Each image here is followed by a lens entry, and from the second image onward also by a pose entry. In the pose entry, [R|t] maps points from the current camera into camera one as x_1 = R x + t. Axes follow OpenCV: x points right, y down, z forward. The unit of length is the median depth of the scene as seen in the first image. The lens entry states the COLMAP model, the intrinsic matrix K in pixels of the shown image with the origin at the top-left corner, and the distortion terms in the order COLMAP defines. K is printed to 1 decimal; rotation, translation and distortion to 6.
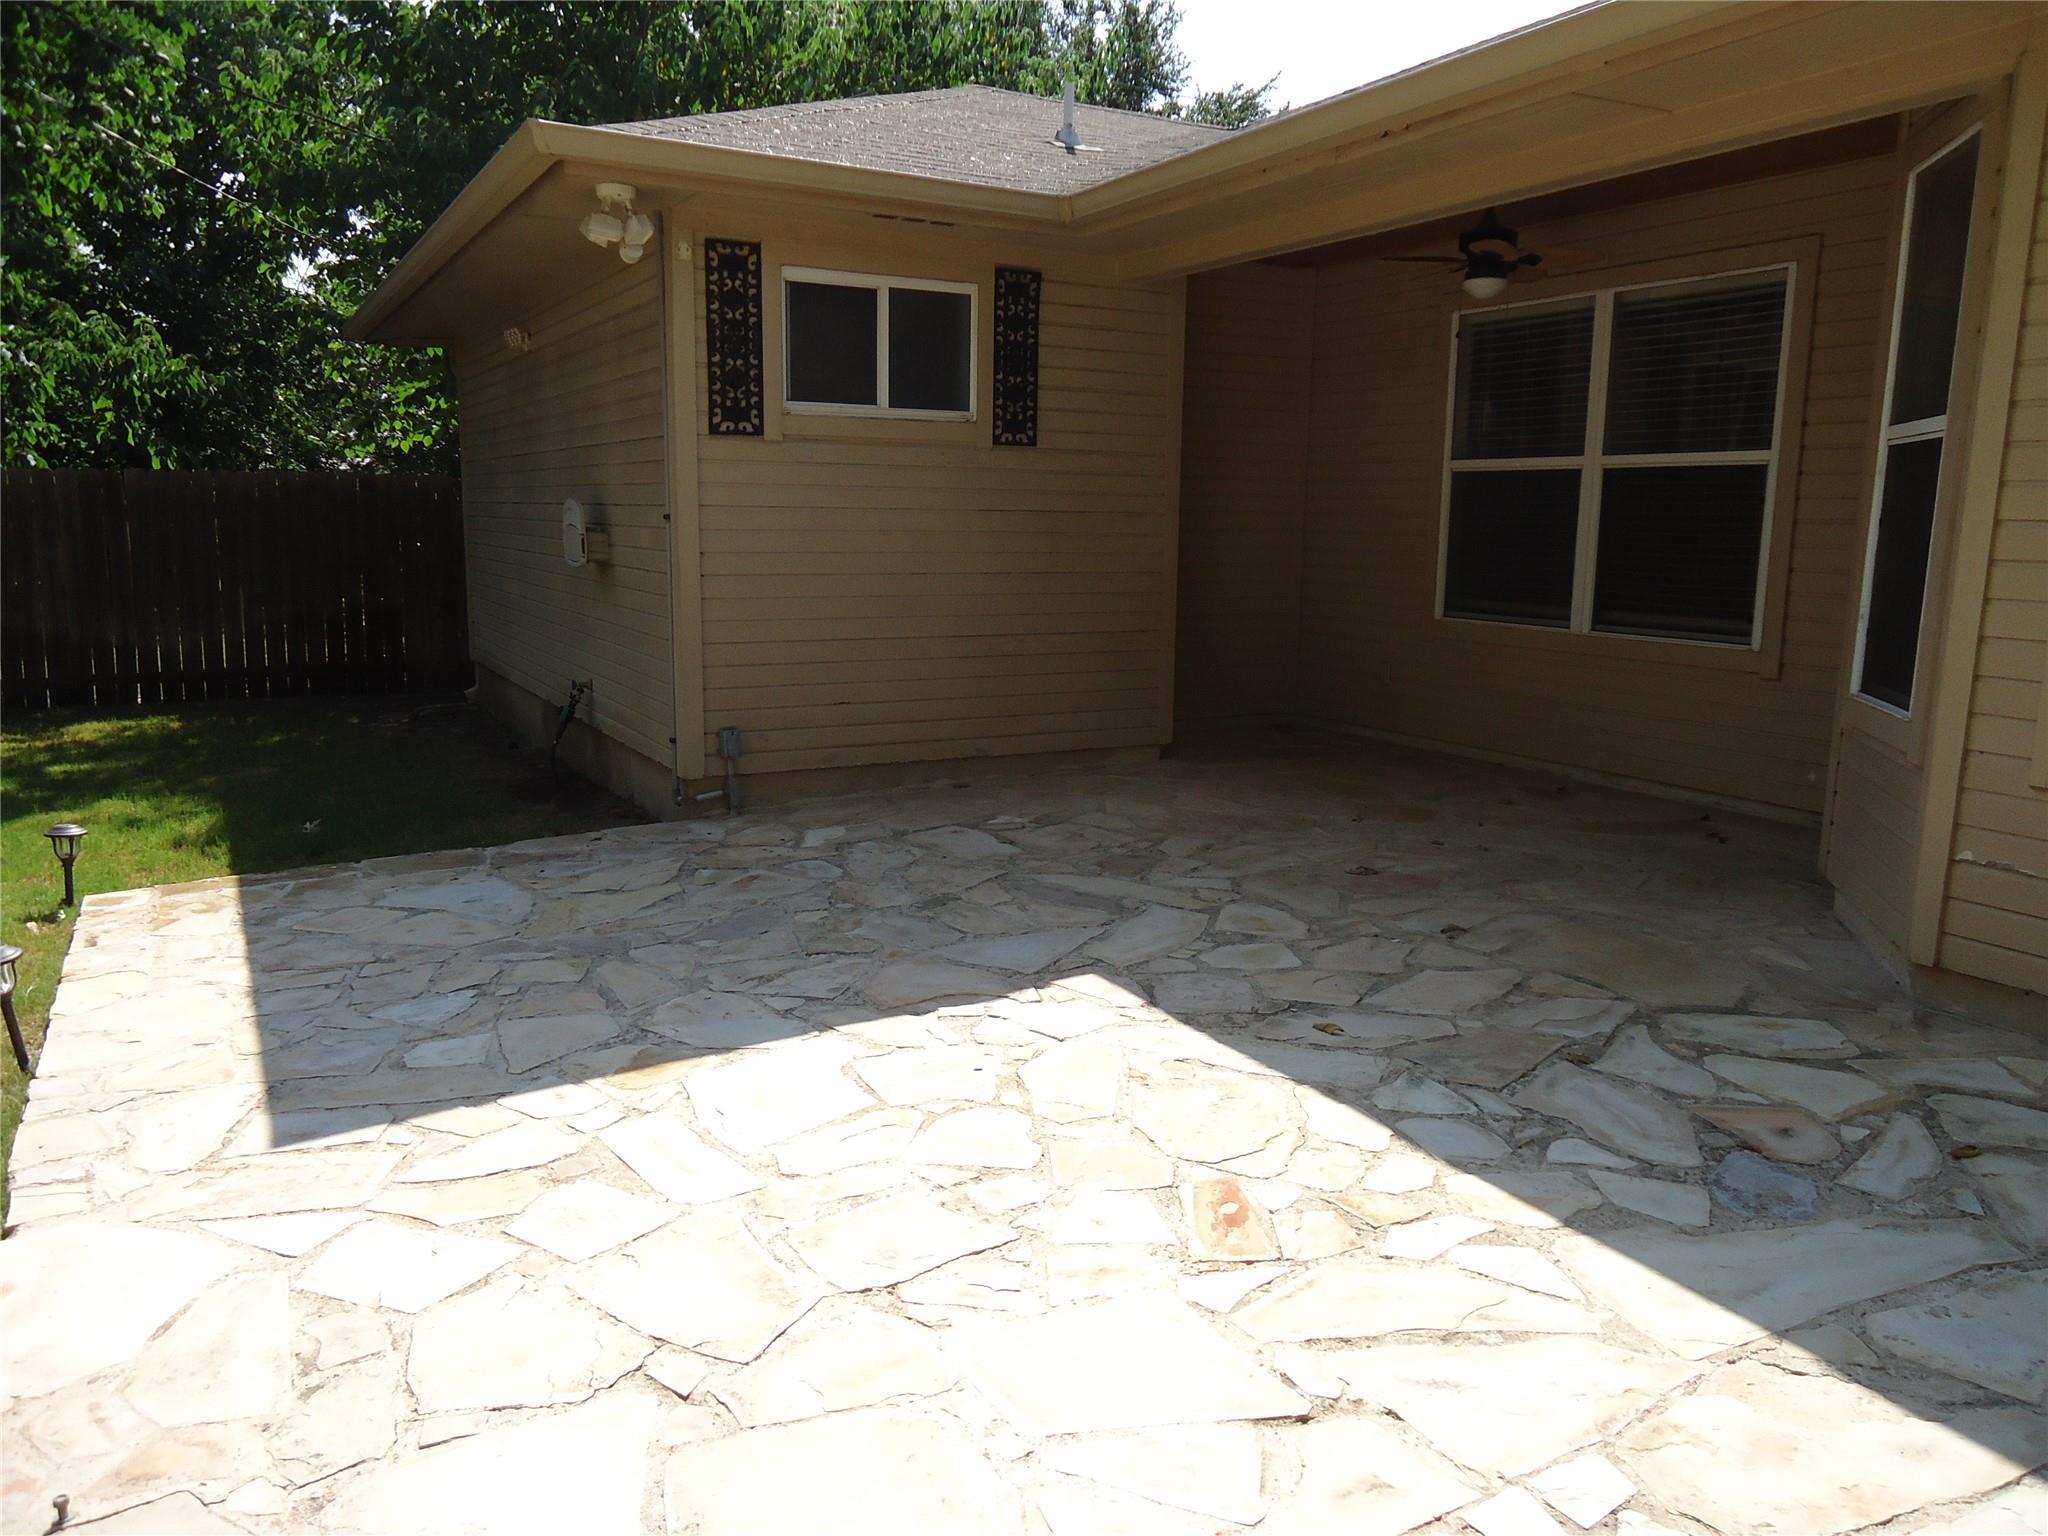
lens RADIAL K [[1487.1, 0, 1030.7], [0, 1487.1, 771.3], [0, 0, 1]] dist [-0.007920, -0.004924]
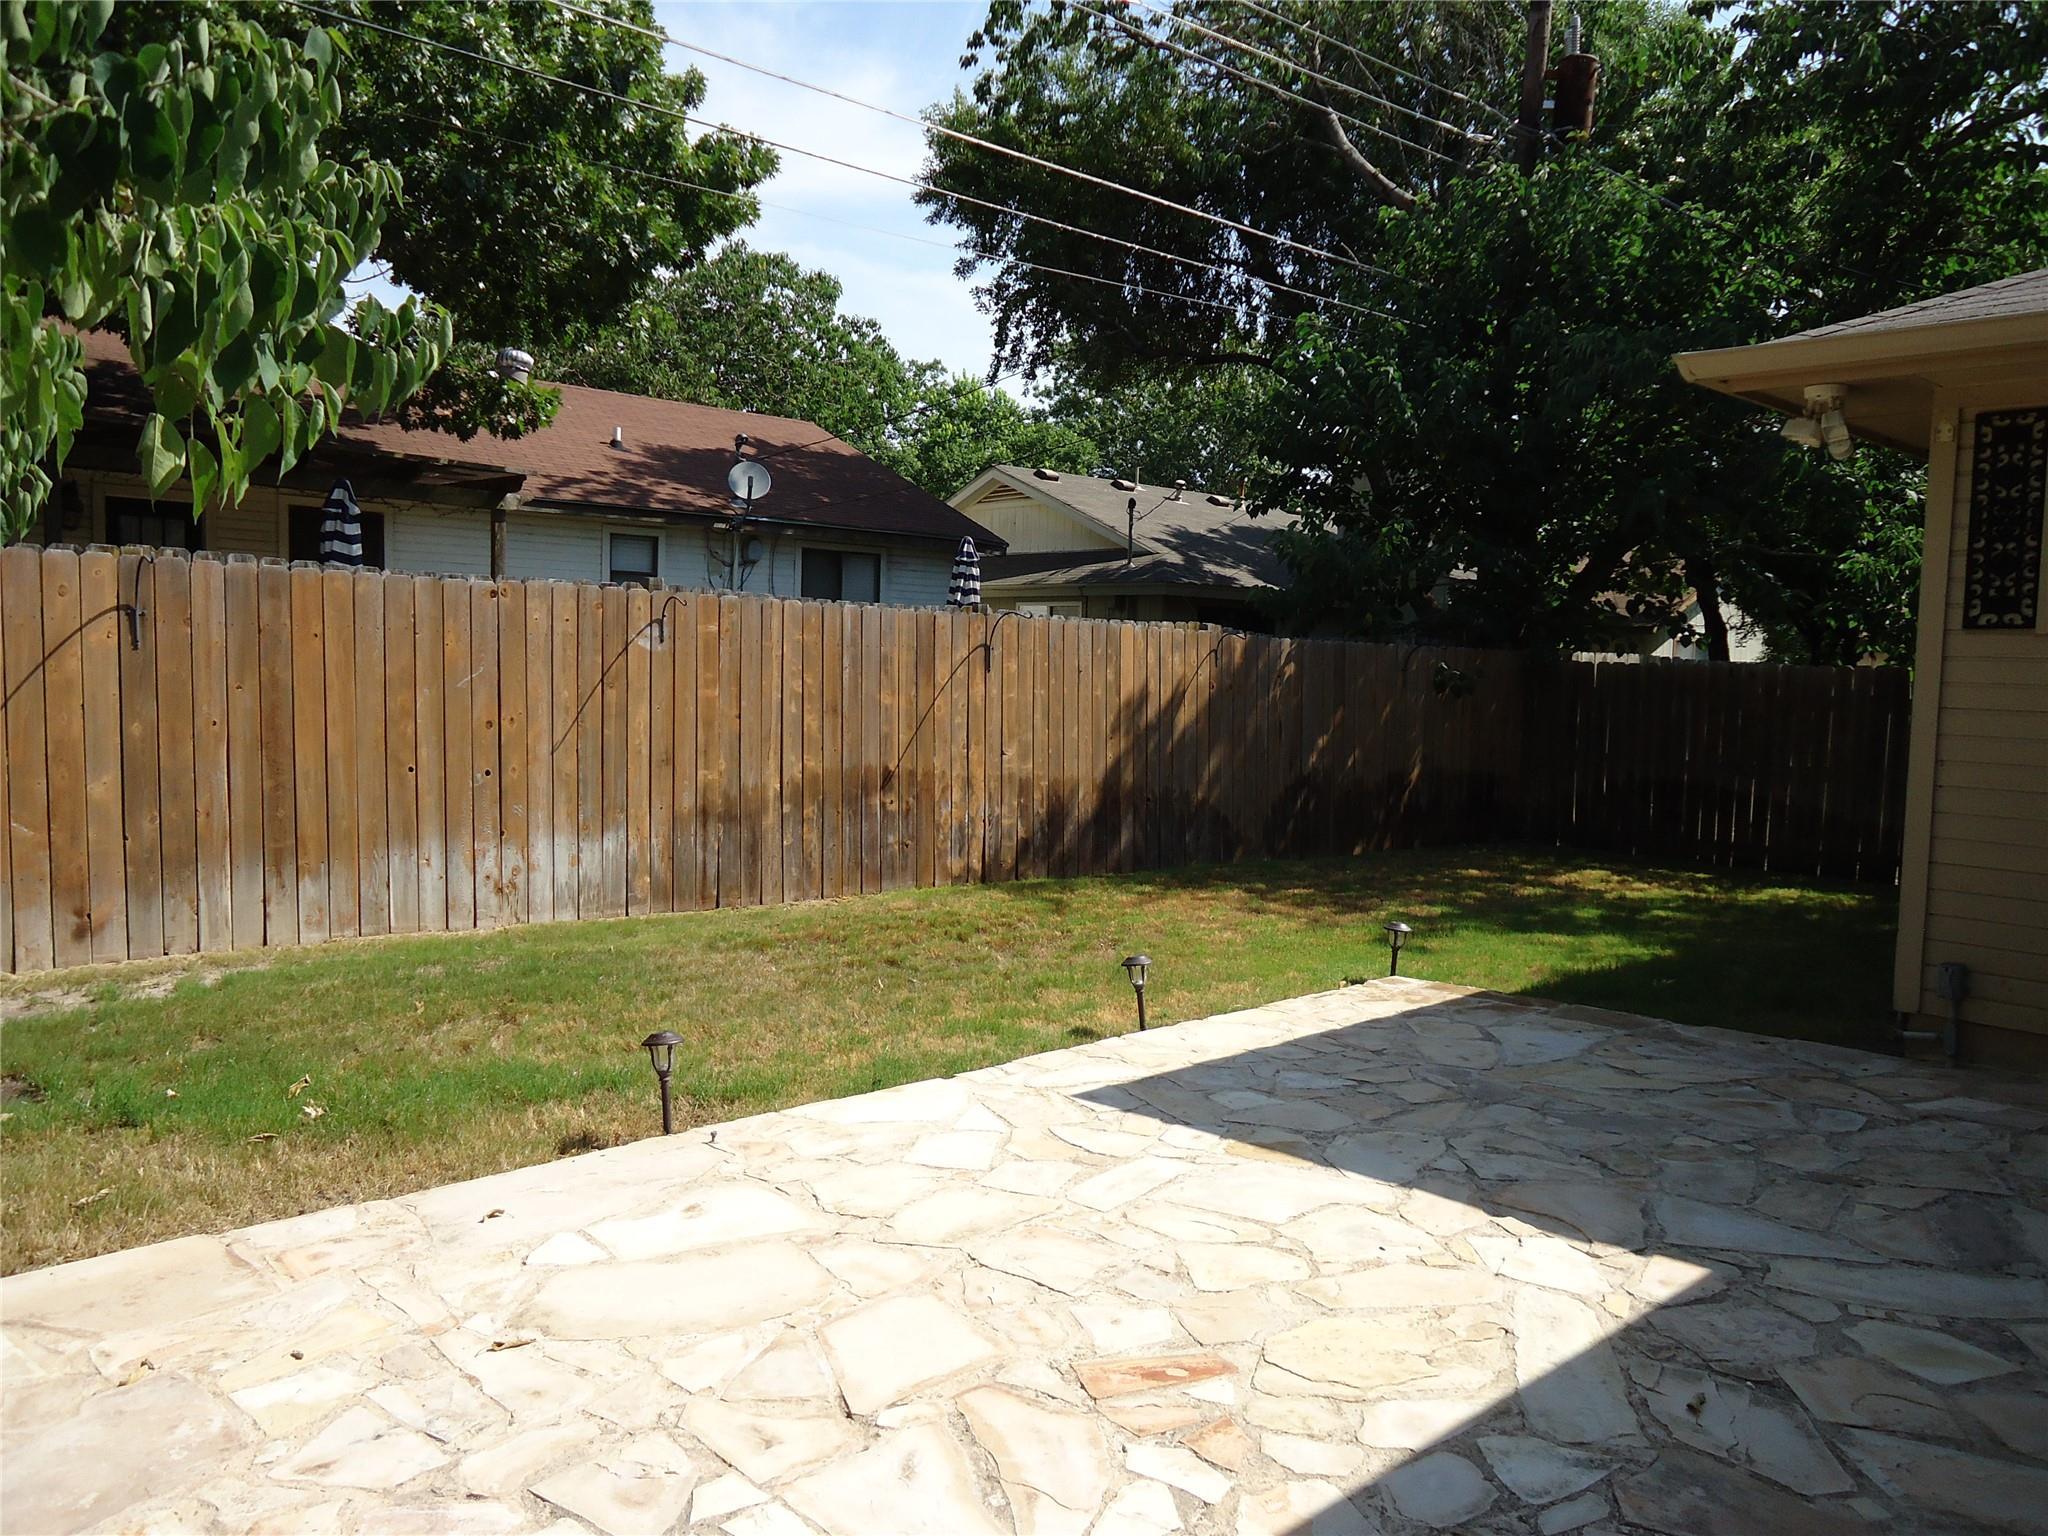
lens RADIAL K [[1487.1, 0, 1030.7], [0, 1487.1, 771.3], [0, 0, 1]] dist [-0.007920, -0.004924]
pose [[0.221846, 0.064186, -0.972967, 0.775880], [-0.188596, 0.981813, 0.021768, -0.086276], [0.956669, 0.178669, 0.229917, 0.417962]]
